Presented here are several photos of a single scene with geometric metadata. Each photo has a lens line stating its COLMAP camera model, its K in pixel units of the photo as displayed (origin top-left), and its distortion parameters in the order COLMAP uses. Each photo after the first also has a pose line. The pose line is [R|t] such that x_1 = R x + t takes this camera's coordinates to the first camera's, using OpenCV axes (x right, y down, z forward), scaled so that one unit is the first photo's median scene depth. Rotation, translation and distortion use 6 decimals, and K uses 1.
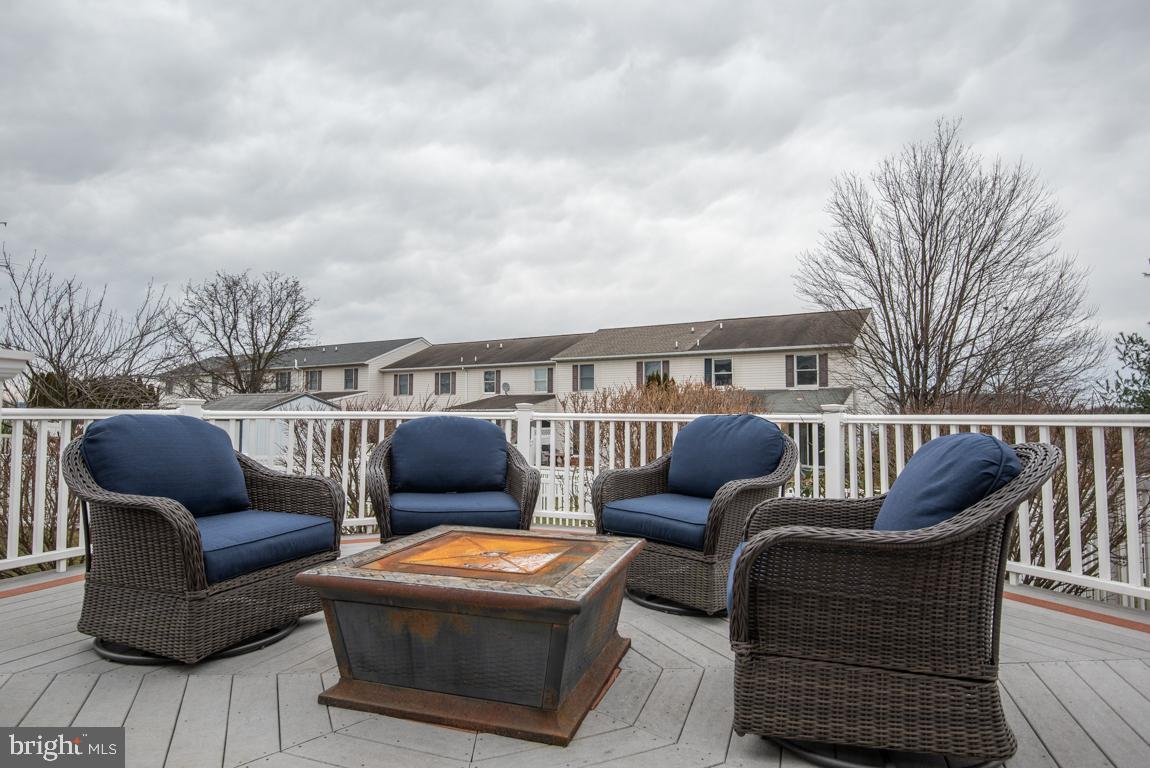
lens RADIAL K [[680.3, 0, 578.5], [0, 680.3, 380.5], [0, 0, 1]] dist [-0.000993, -0.013998]
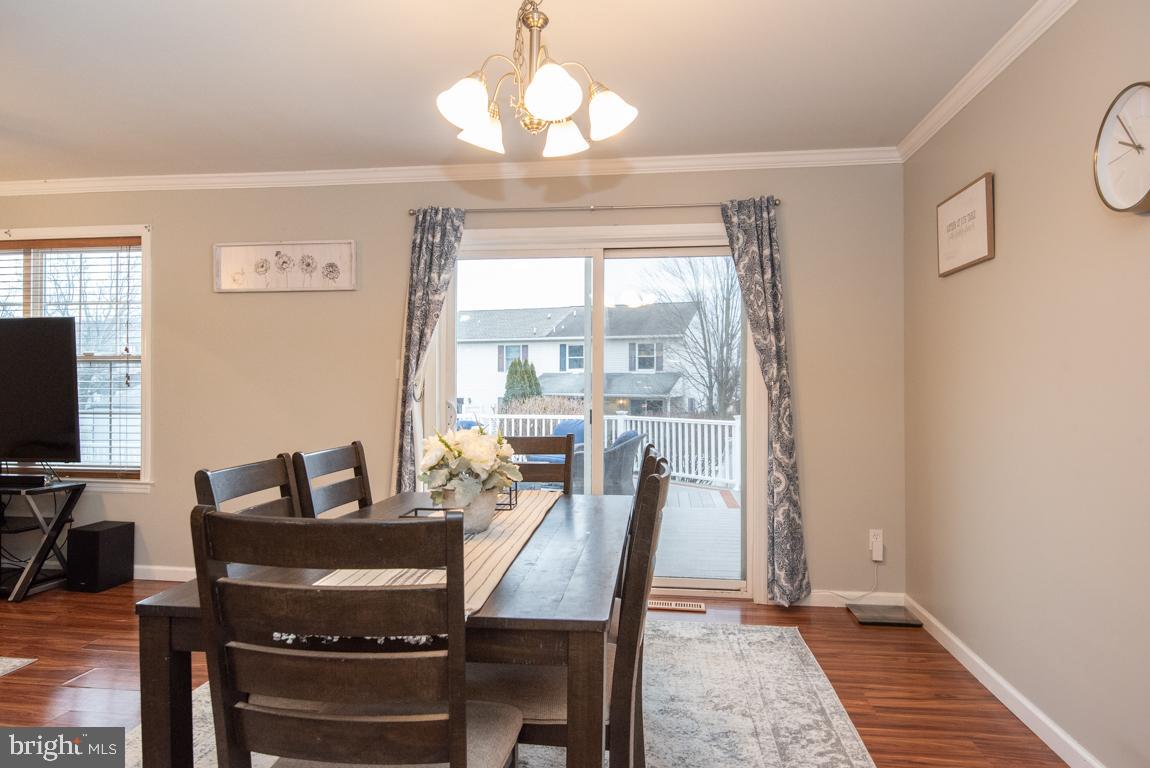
lens RADIAL K [[723.7, 0, 568.8], [0, 723.7, 378.5], [0, 0, 1]] dist [0.004948, -0.003738]
pose [[0.980361, 0.002700, 0.197194, -0.071955], [-0.010304, 0.999242, 0.037547, -0.043240], [-0.196943, -0.038842, 0.979645, -0.356633]]
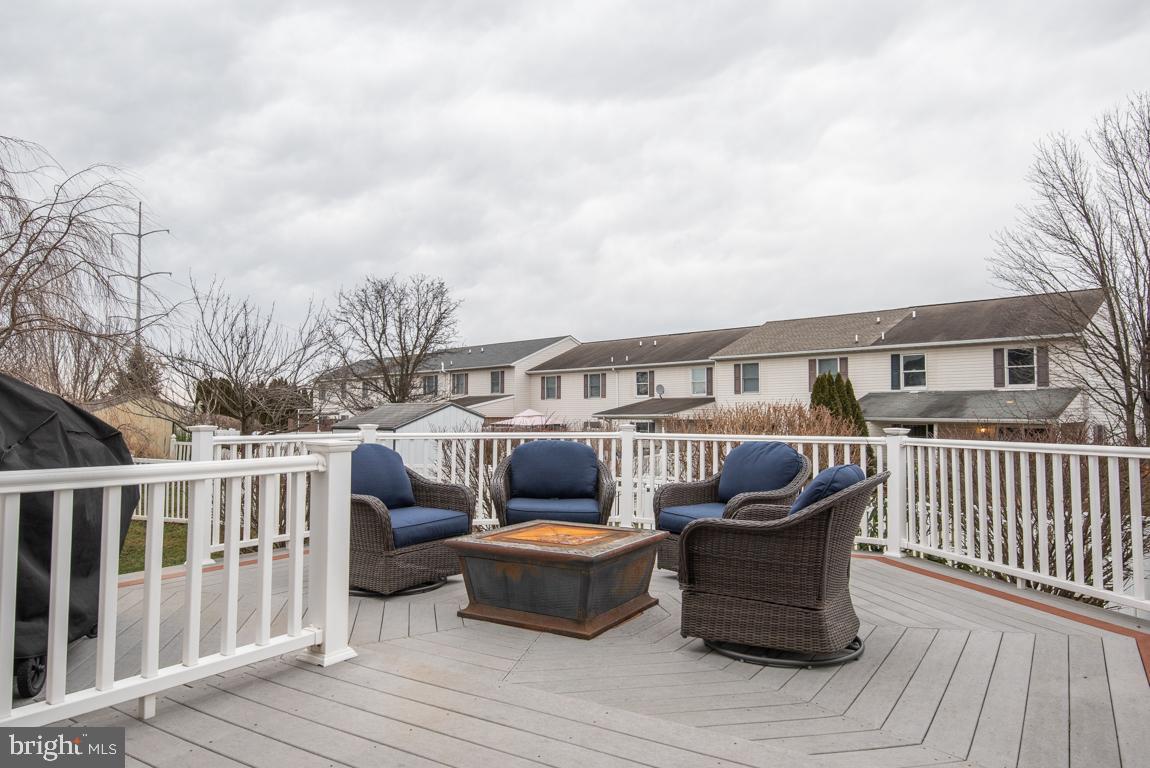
lens RADIAL K [[782.2, 0, 572.0], [0, 782.2, 381.5], [0, 0, 1]] dist [0.016741, -0.008233]
pose [[0.973500, -0.013145, -0.228309, 0.042859], [0.014202, 0.999895, 0.002985, -0.014506], [0.228245, -0.006149, 0.973584, -0.102562]]
